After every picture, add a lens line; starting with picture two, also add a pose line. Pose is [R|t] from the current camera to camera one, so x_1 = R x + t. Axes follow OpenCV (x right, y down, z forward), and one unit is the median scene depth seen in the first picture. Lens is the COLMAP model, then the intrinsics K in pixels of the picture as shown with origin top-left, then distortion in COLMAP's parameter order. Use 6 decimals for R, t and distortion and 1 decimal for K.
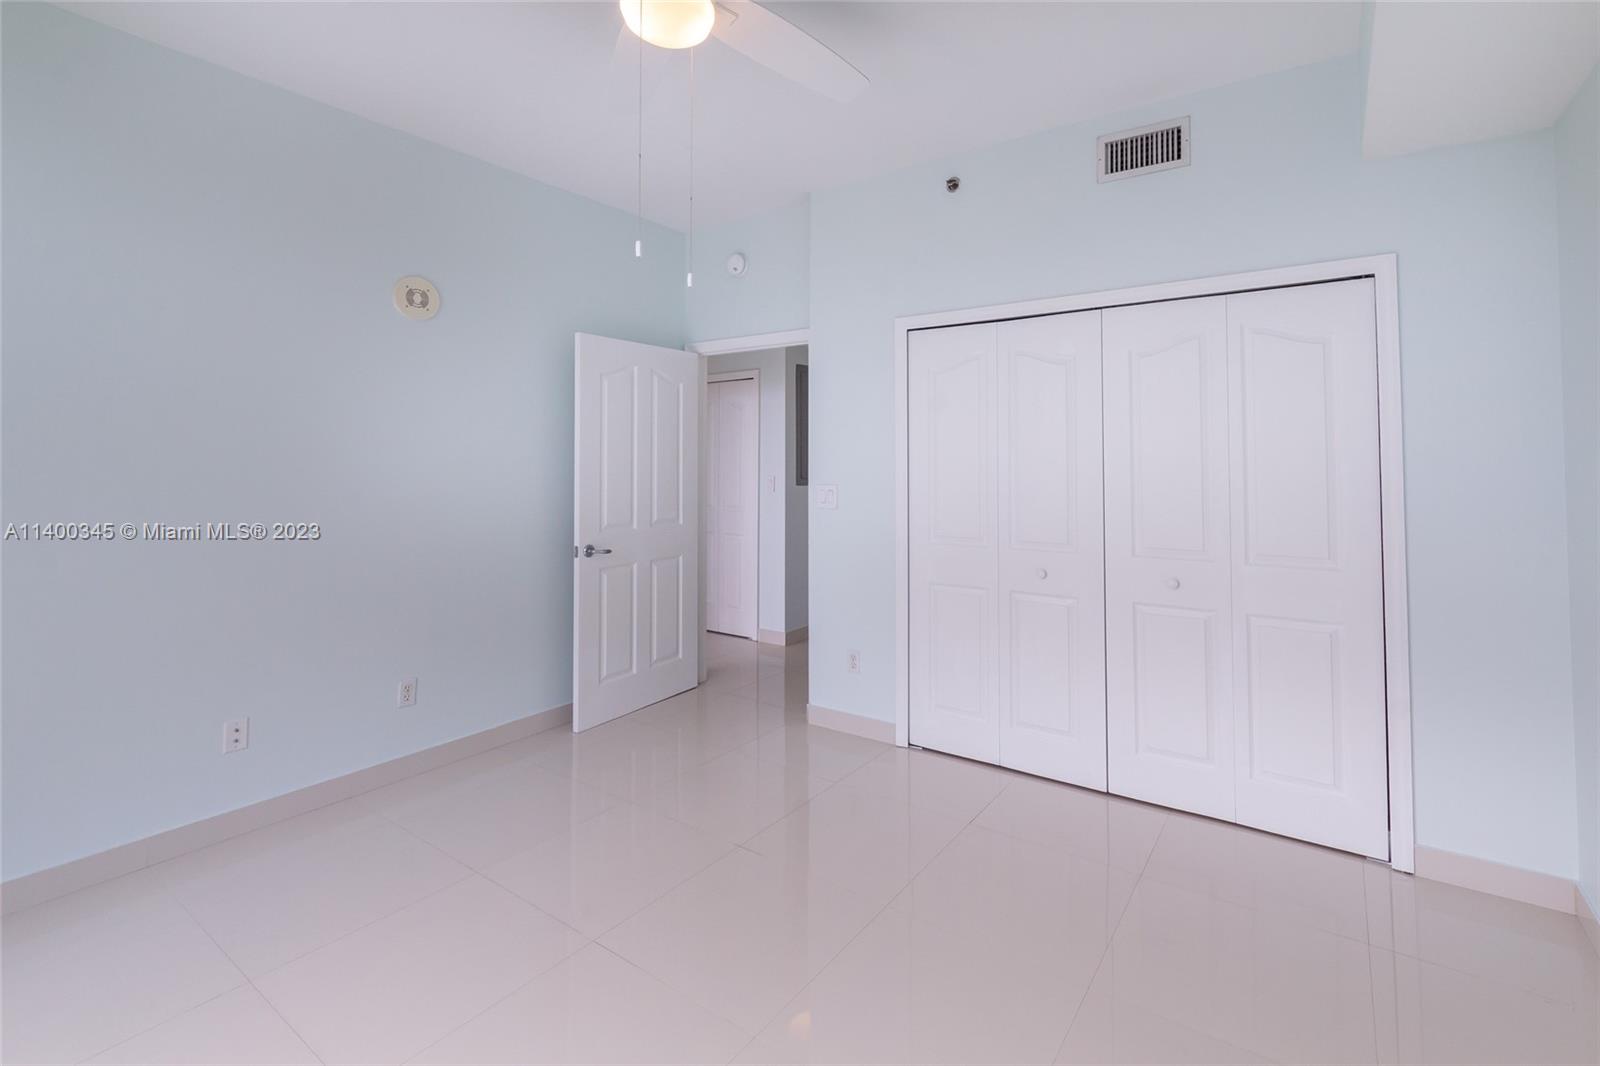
lens RADIAL K [[735.8, 0, 808.4], [0, 735.8, 466.3], [0, 0, 1]] dist [0.009557, -0.005361]
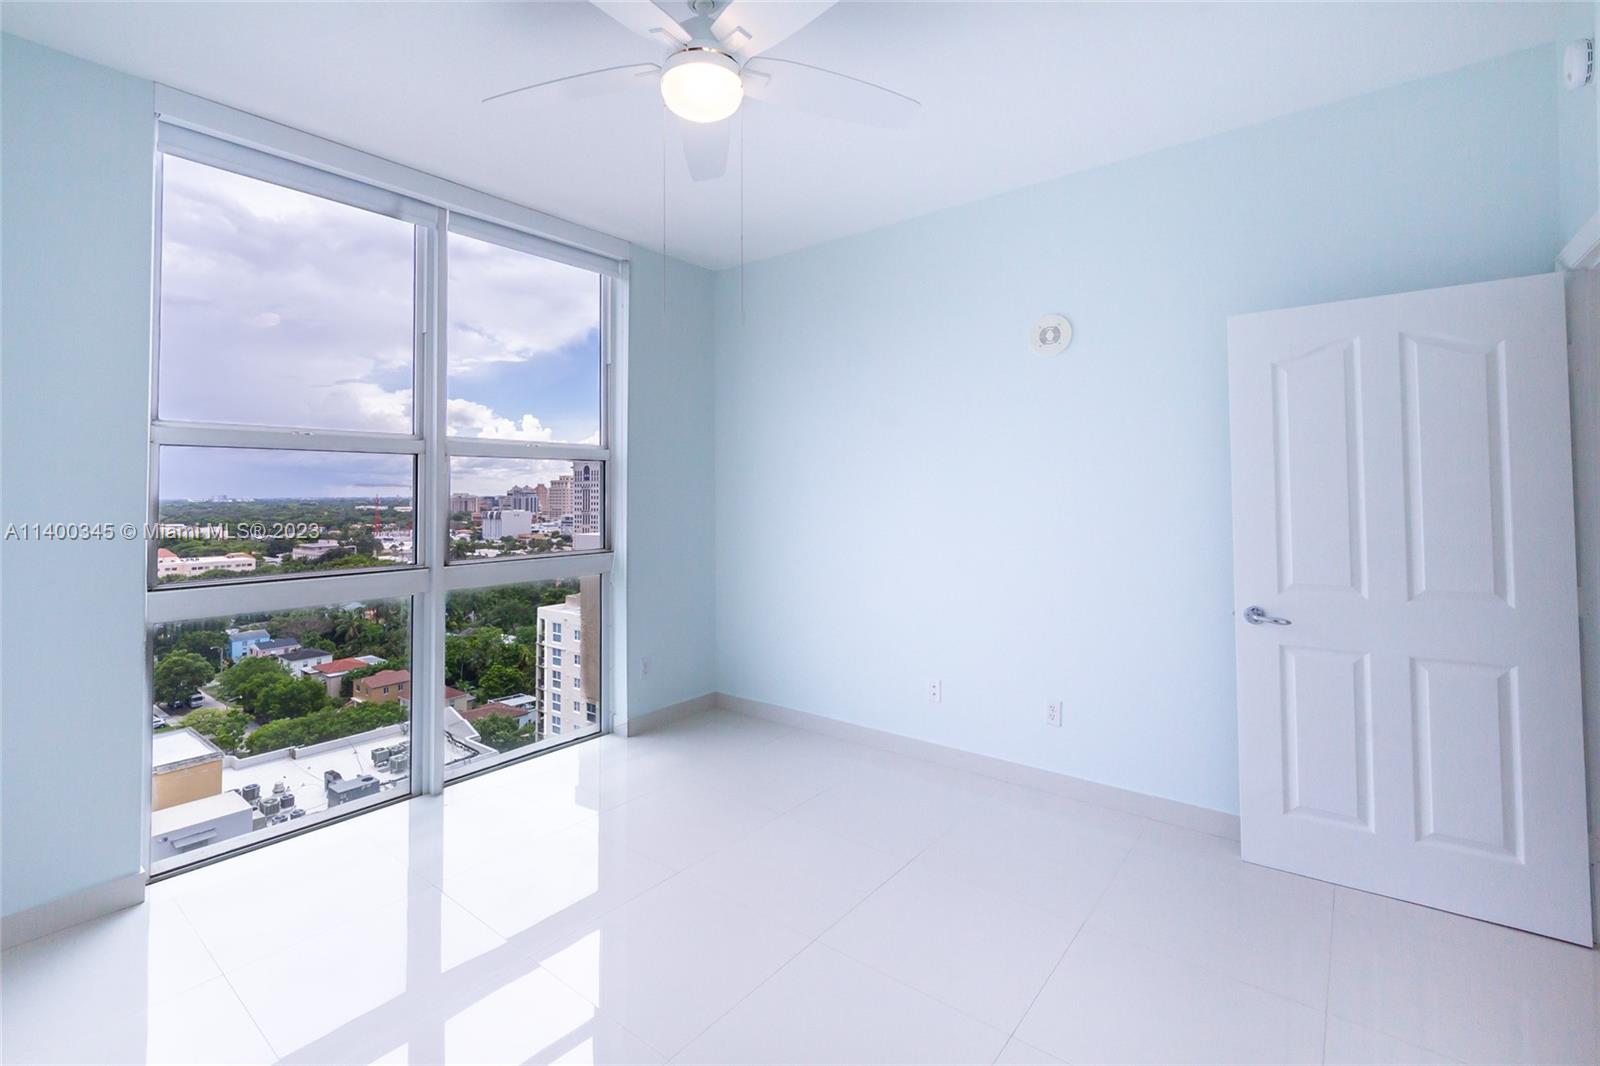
lens RADIAL K [[735.8, 0, 789.4], [0, 735.8, 474.9], [0, 0, 1]] dist [0.009557, -0.005361]
pose [[-0.074516, -0.016291, -0.997087, 0.530070], [0.010565, 0.999798, -0.017125, -0.016513], [0.997164, -0.011810, -0.074329, 0.702921]]
